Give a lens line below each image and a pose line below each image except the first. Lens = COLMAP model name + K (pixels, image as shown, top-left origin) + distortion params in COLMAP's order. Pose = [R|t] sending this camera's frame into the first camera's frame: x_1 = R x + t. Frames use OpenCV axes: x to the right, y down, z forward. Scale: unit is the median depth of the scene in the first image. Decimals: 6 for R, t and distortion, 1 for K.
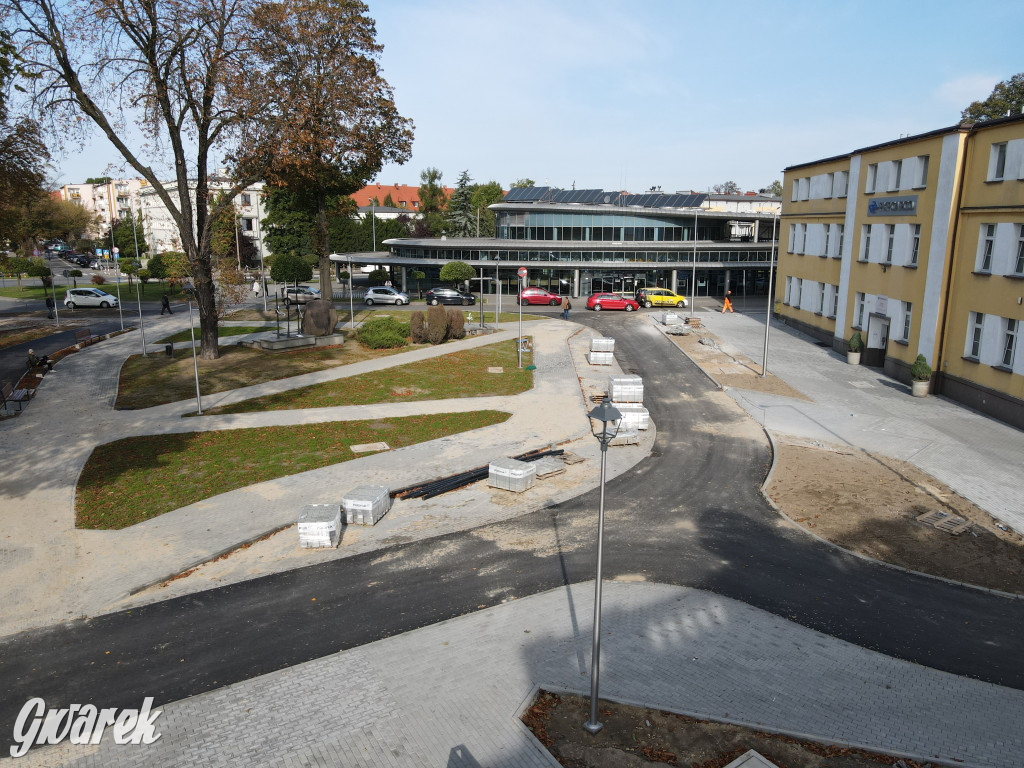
lens RADIAL K [[751.1, 0, 509.5], [0, 751.1, 376.4], [0, 0, 1]] dist [0.011248, 0.009478]
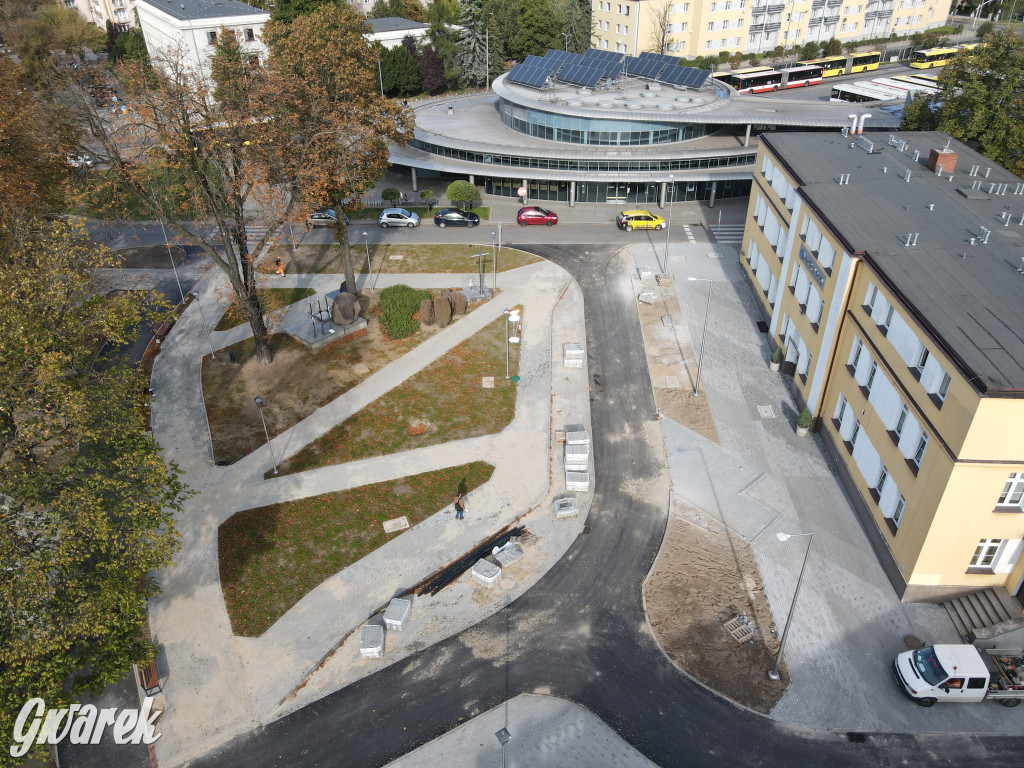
lens RADIAL K [[751.1, 0, 509.0], [0, 751.1, 380.1], [0, 0, 1]] dist [0.011248, 0.009478]
pose [[0.999457, 0.000688, -0.032933, 0.091385], [0.011254, 0.932493, 0.361012, -0.731525], [0.030958, -0.361186, 0.931980, -0.297588]]
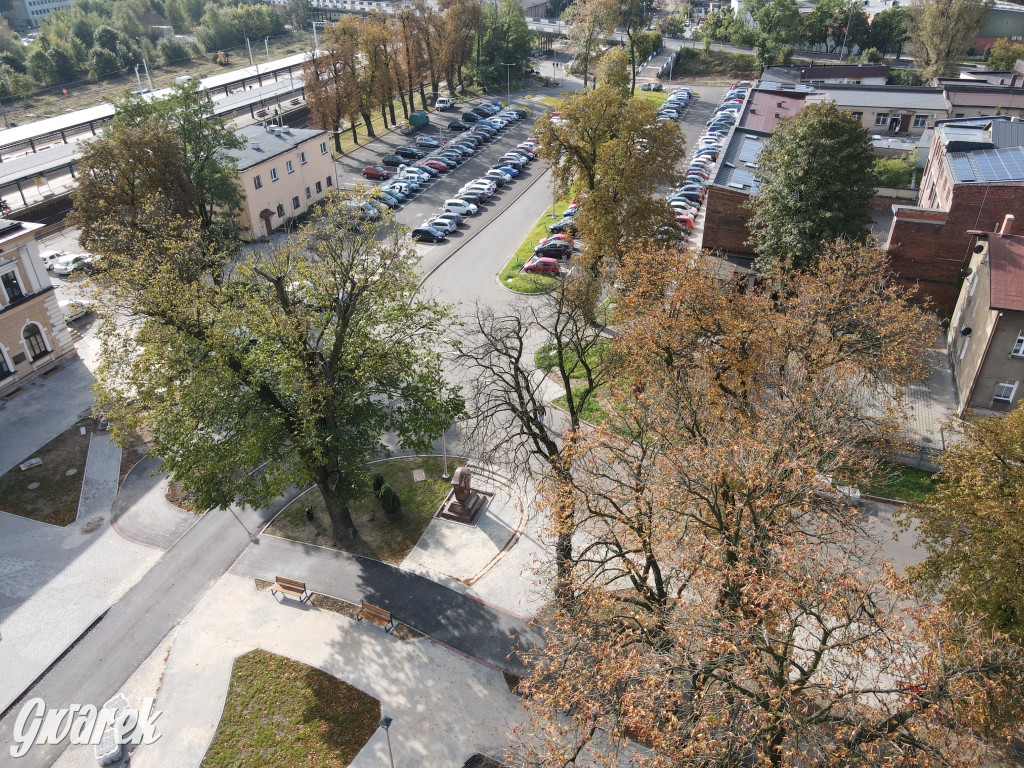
lens RADIAL K [[751.1, 0, 510.2], [0, 751.1, 375.7], [0, 0, 1]] dist [0.011248, 0.009478]
pose [[-0.774025, 0.331930, -0.539174, -0.194164], [-0.113761, 0.764800, 0.634144, -1.247416], [0.622852, 0.552180, -0.554214, 1.579963]]
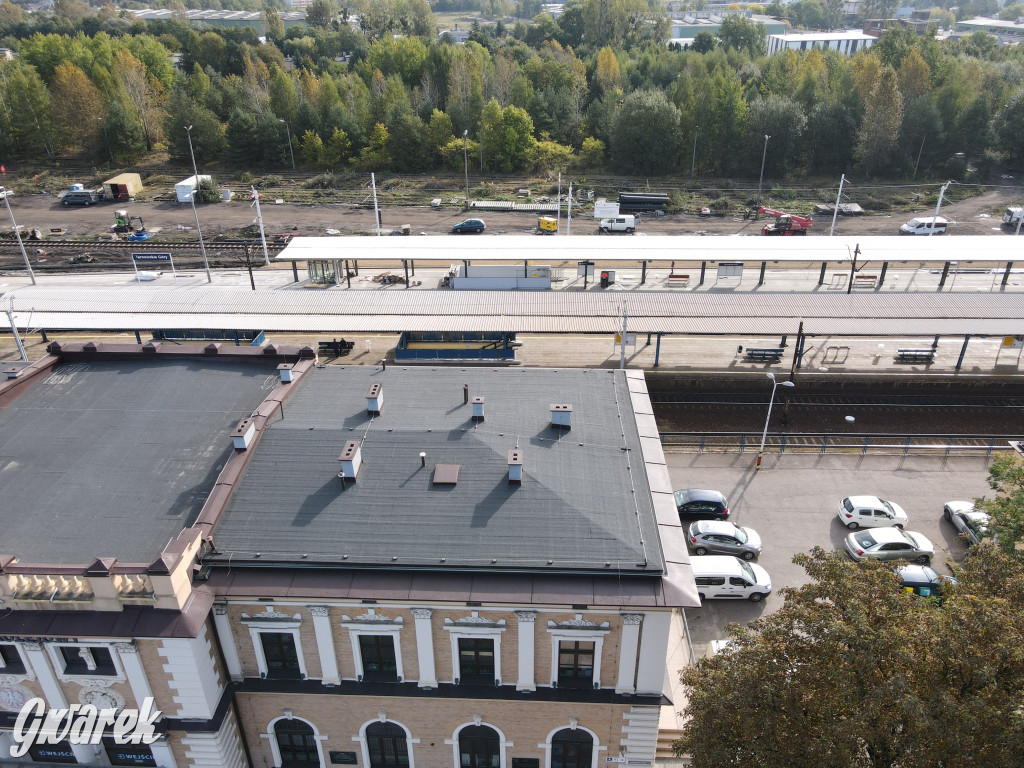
lens RADIAL K [[751.1, 0, 511.4], [0, 751.1, 381.1], [0, 0, 1]] dist [0.011248, 0.009478]
pose [[-0.825011, -0.263434, 0.499959, -0.688110], [0.118578, 0.784309, 0.608932, -0.778714], [-0.552536, 0.561660, -0.615827, -0.289518]]
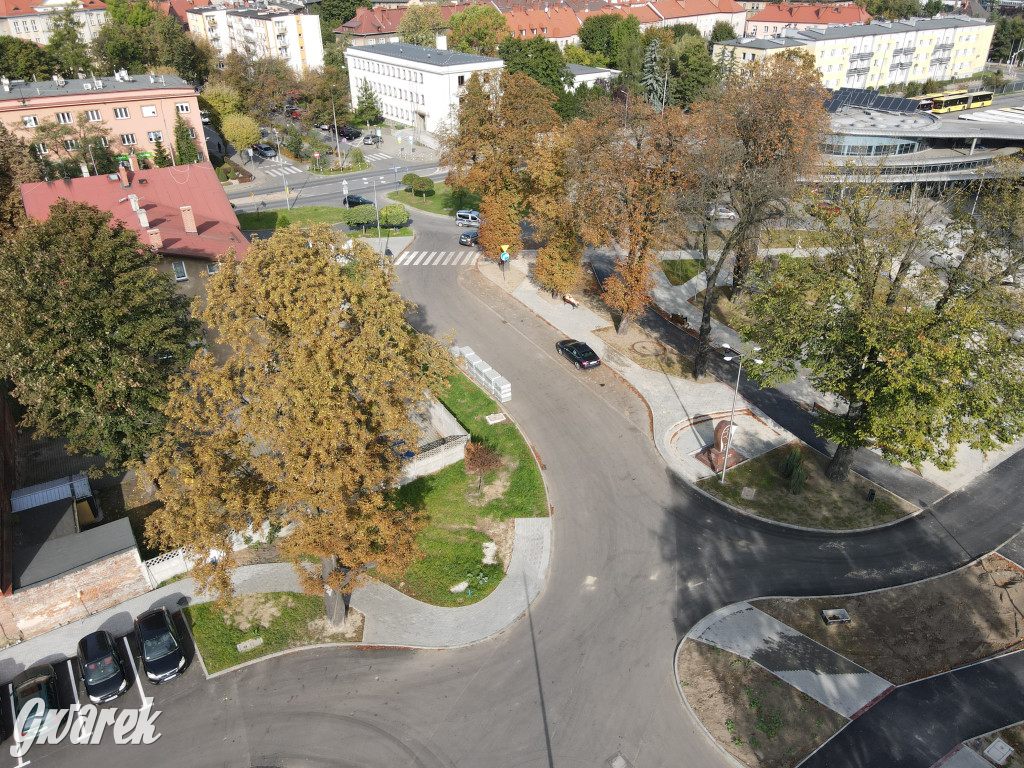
lens RADIAL K [[751.1, 0, 510.0], [0, 751.1, 378.2], [0, 0, 1]] dist [0.011248, 0.009478]
pose [[0.999139, -0.029086, 0.029592, -1.590271], [0.018606, 0.951518, 0.307030, -0.655070], [-0.037088, -0.306215, 0.951240, -1.126911]]
